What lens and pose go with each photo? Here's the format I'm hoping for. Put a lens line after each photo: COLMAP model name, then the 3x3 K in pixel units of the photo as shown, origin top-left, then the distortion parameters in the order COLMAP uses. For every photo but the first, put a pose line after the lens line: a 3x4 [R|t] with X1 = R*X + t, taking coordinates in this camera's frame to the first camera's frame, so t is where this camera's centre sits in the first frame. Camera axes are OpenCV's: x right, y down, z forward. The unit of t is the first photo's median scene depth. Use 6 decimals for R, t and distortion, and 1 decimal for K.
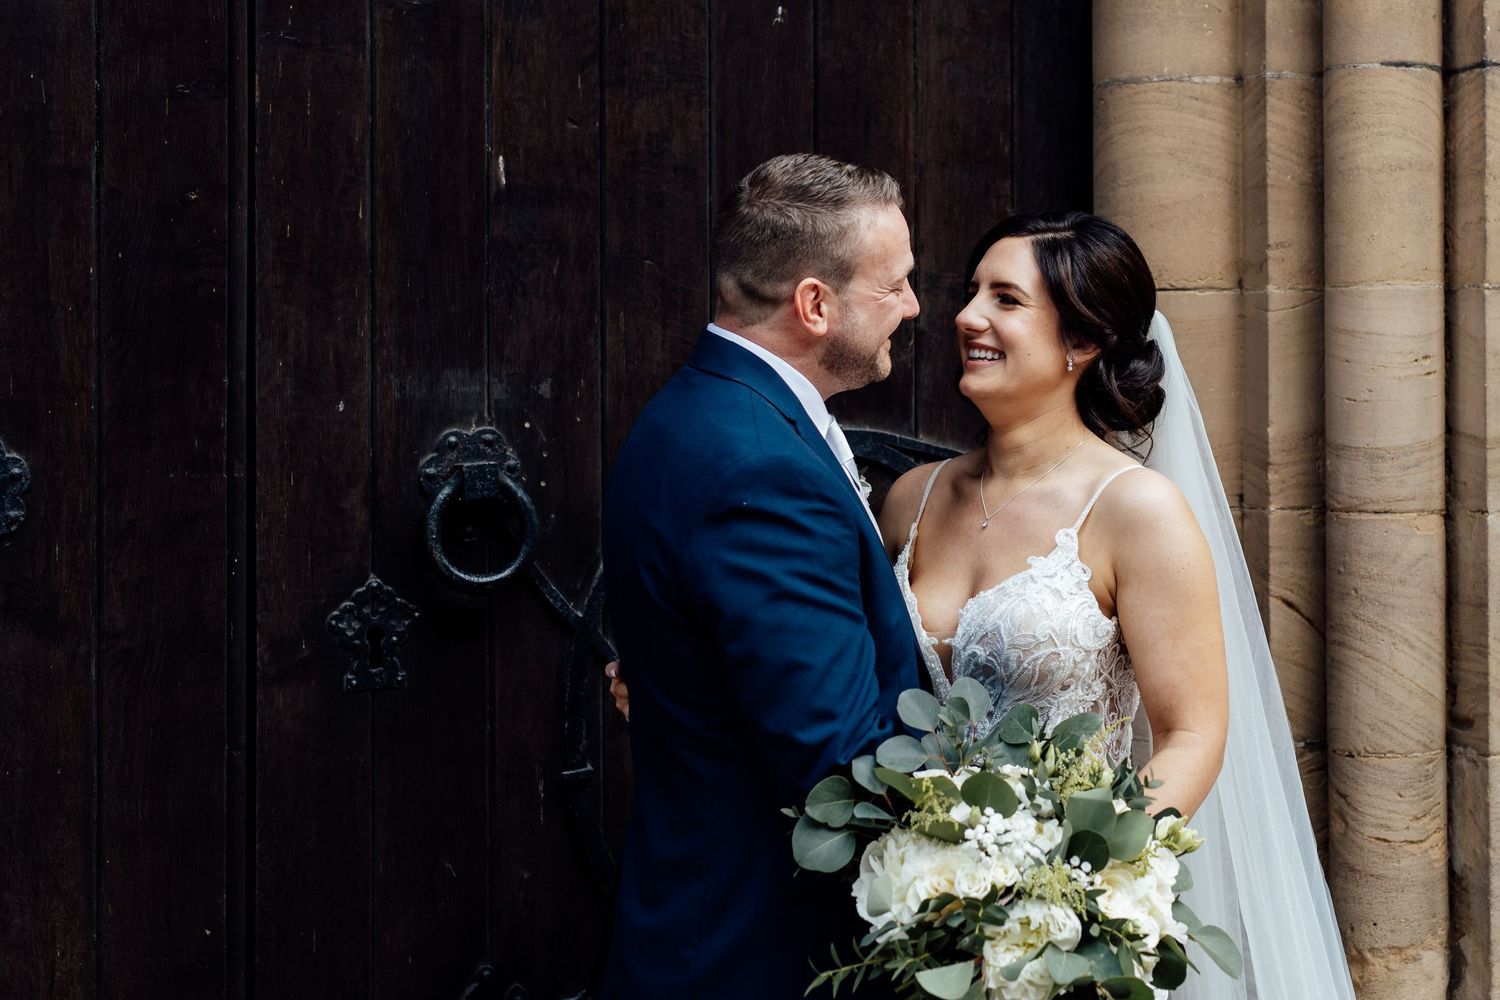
lens RADIAL K [[2749.4, 0, 999.2], [0, 2749.4, 284.2], [0, 0, 1]] dist [-0.023142, 0.137942]
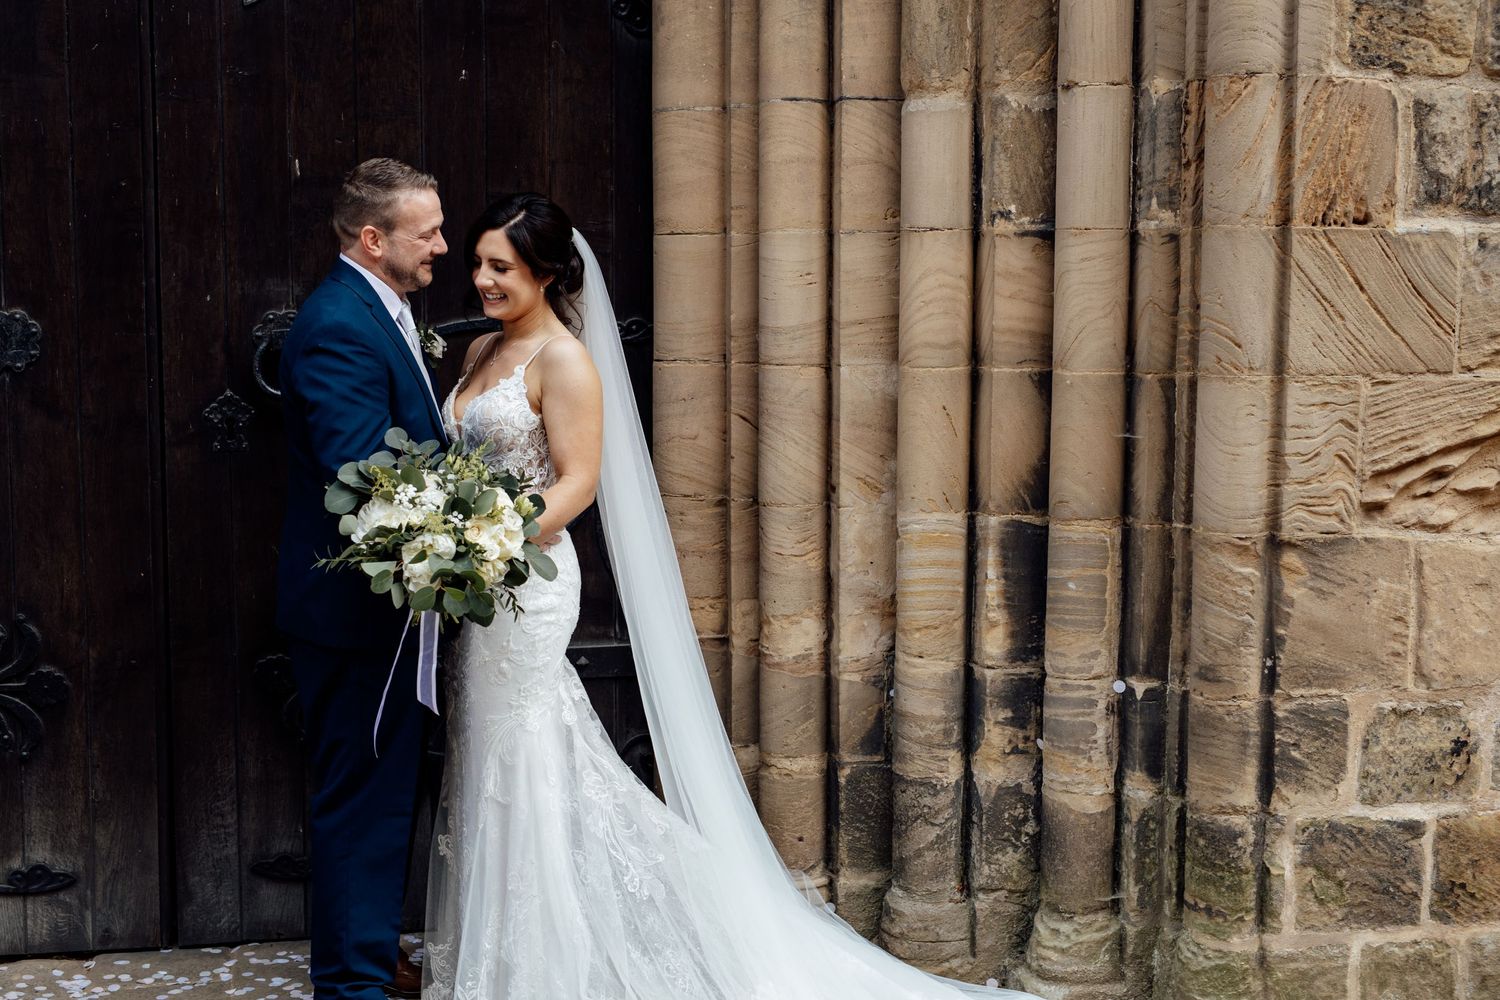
lens RADIAL K [[2129.4, 0, 746.9], [0, 2129.4, 464.3], [0, 0, 1]] dist [-0.001633, 0.067779]
pose [[0.971037, 0.025427, -0.237574, 0.444507], [0.001413, 0.993693, 0.112128, -0.004255], [0.238927, -0.109216, 0.964876, -0.298232]]
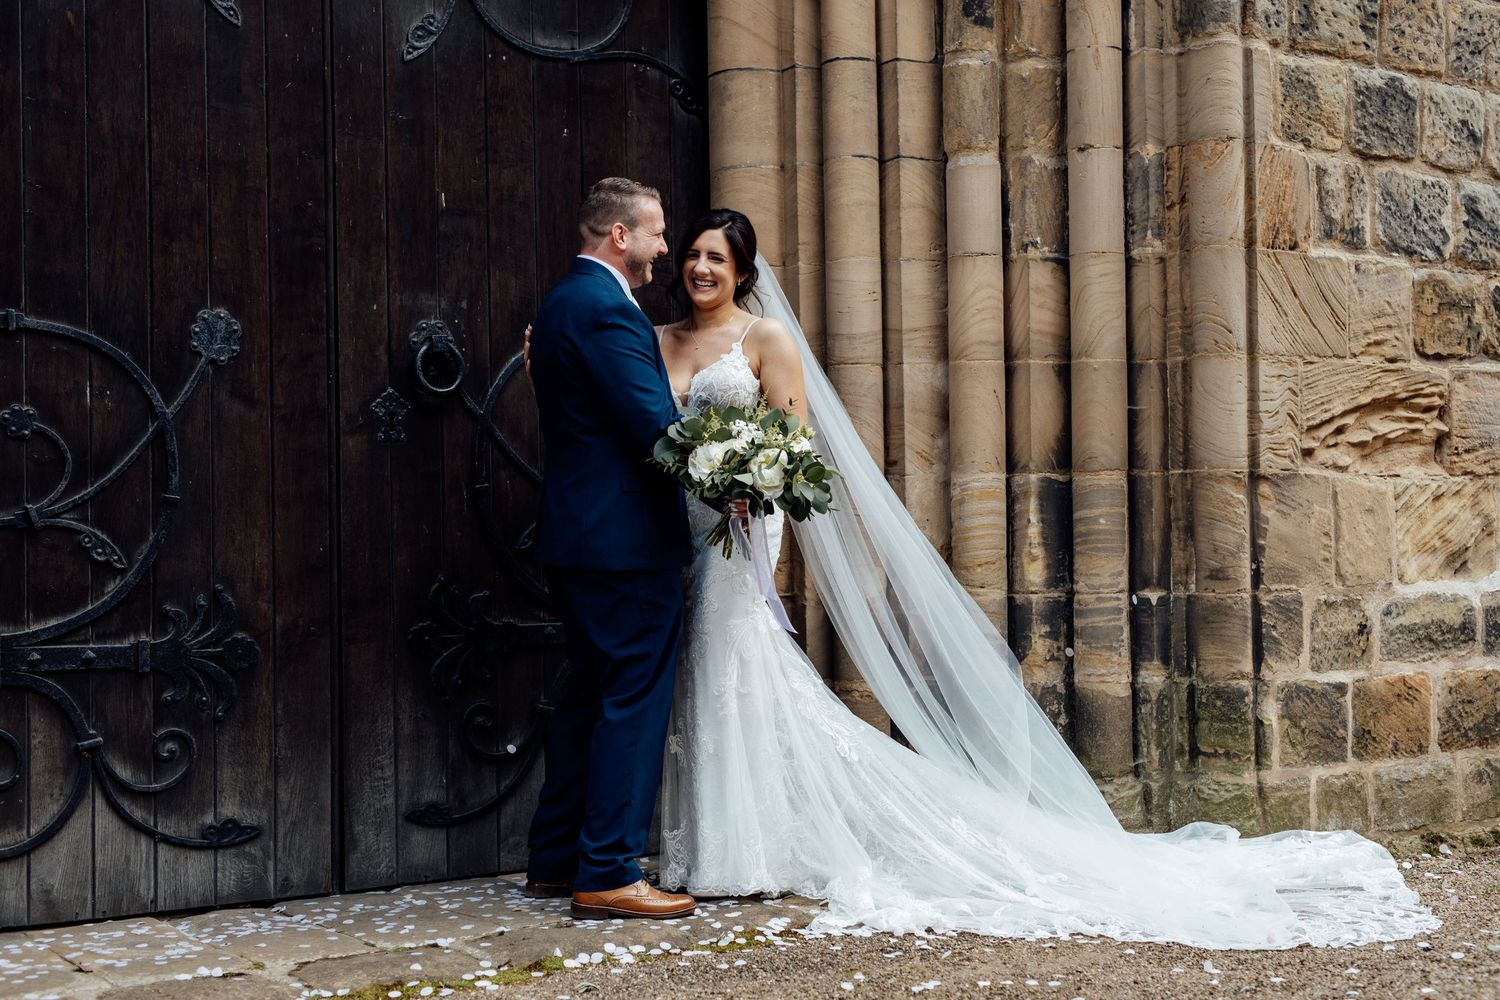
lens RADIAL K [[2129.4, 0, 746.9], [0, 2129.4, 464.3], [0, 0, 1]] dist [-0.001633, 0.067779]
pose [[0.988425, -0.009101, 0.151435, -0.201858], [0.011523, 0.999819, -0.015125, 0.189871], [-0.151270, 0.016695, 0.988351, -0.647821]]
